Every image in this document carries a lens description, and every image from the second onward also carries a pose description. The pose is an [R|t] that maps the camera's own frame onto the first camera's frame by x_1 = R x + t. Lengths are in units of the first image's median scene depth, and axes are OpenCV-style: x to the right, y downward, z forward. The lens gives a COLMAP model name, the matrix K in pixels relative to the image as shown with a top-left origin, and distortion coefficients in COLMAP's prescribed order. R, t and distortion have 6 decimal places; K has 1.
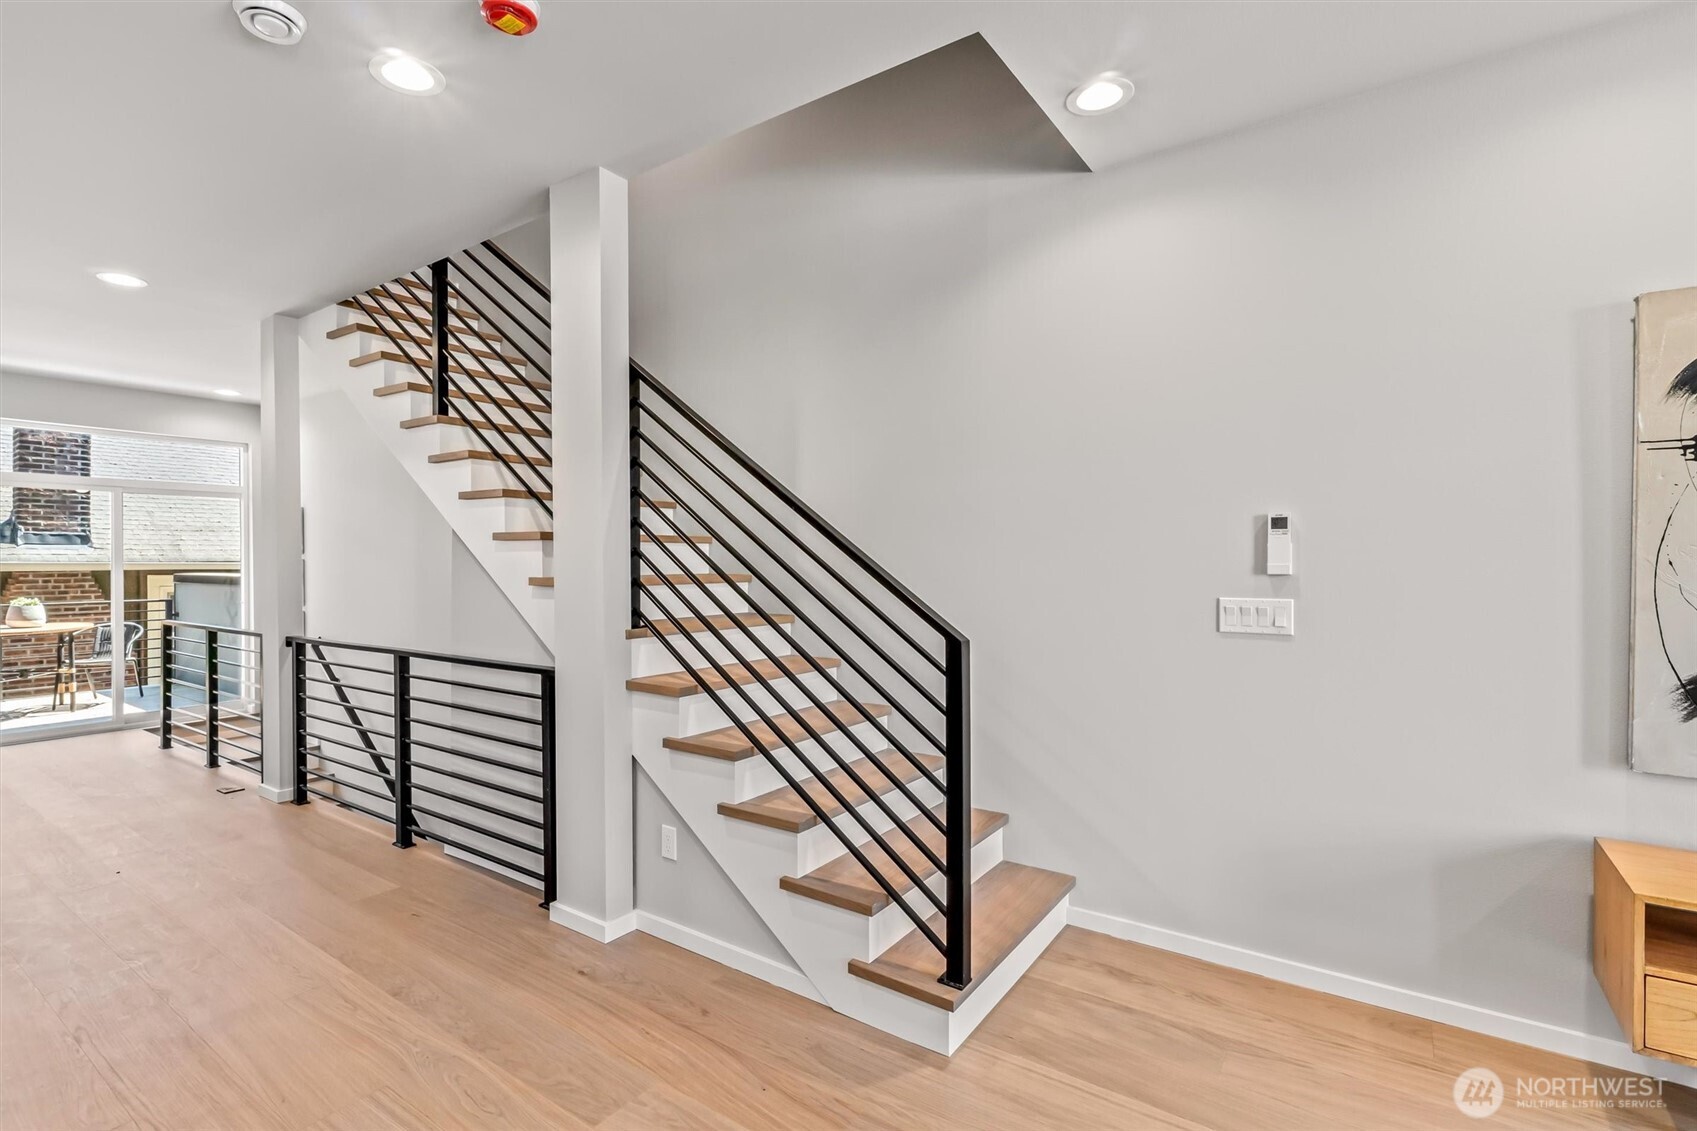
lens RADIAL K [[778.3, 0, 830.3], [0, 778.3, 564.0], [0, 0, 1]] dist [0.004960, -0.000446]
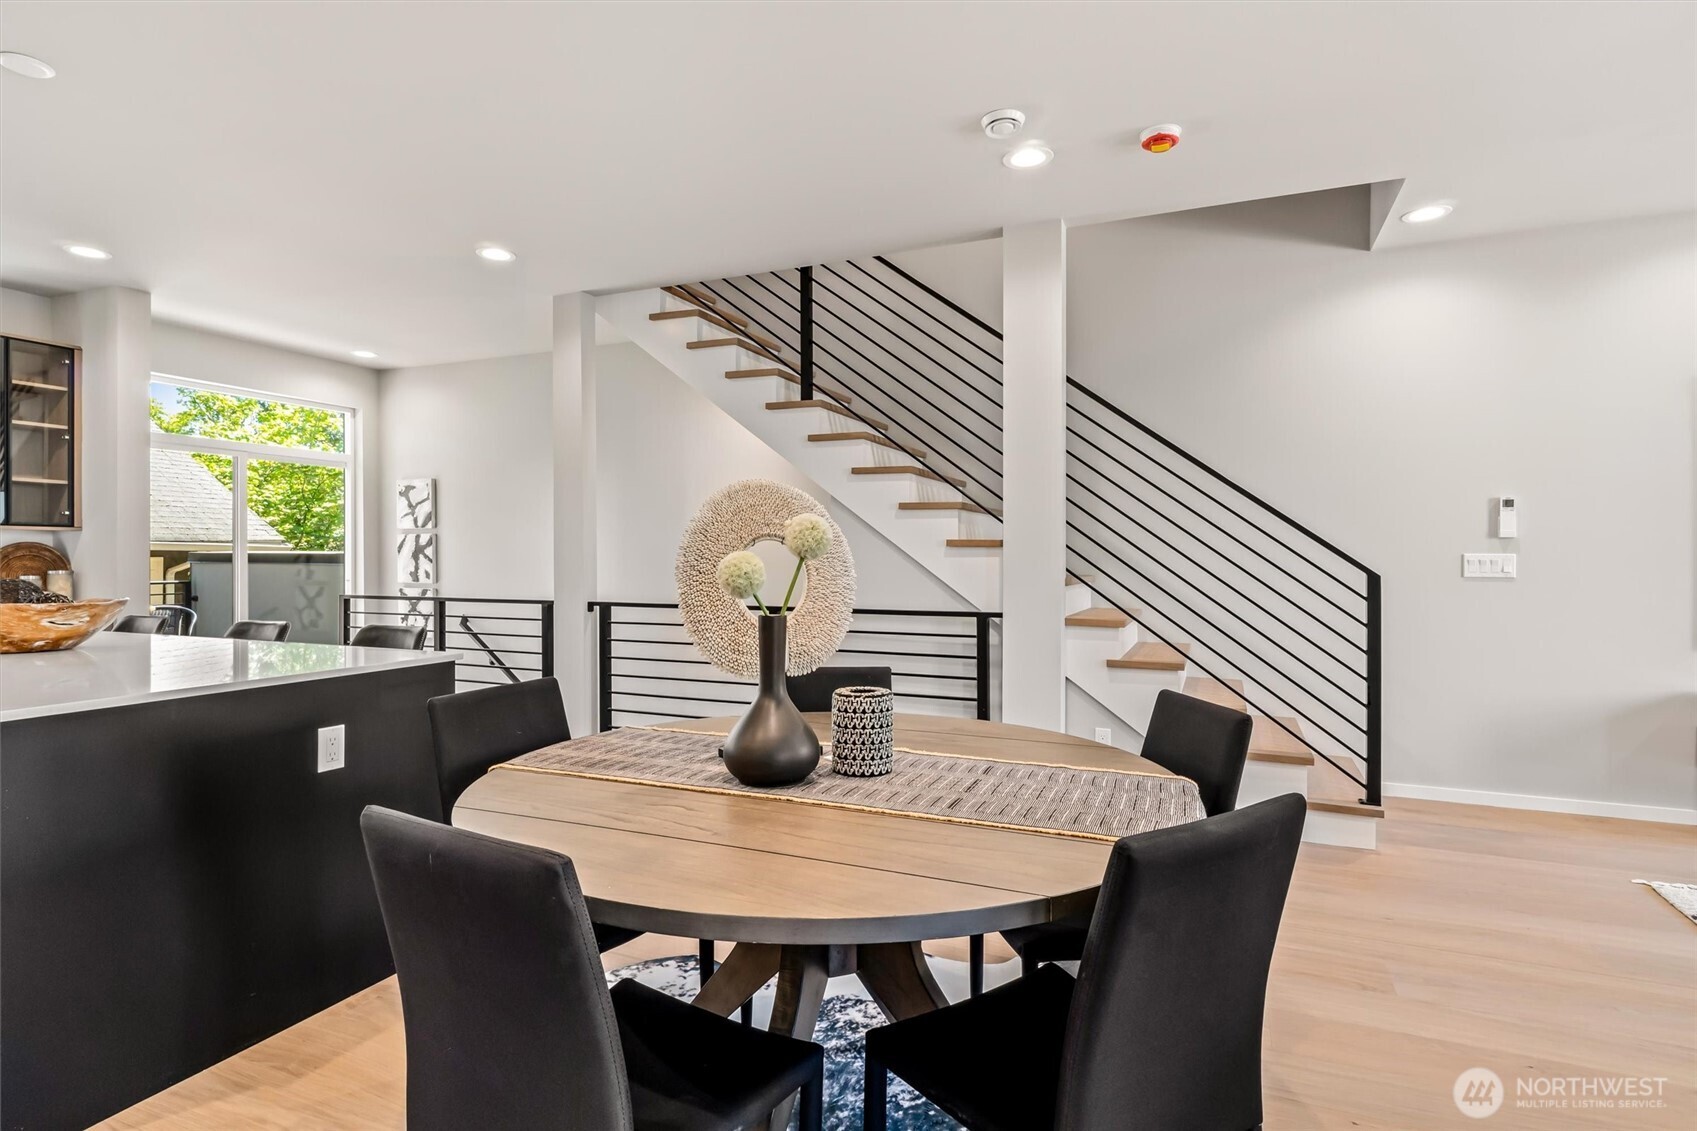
lens RADIAL K [[852.3, 0, 864.0], [0, 852.3, 564.8], [0, 0, 1]] dist [0.007595, -0.001974]
pose [[0.974923, 0.000686, 0.222540, -0.972573], [-0.002536, 0.999965, 0.008030, 0.054696], [-0.222527, -0.008393, 0.974890, -0.322261]]
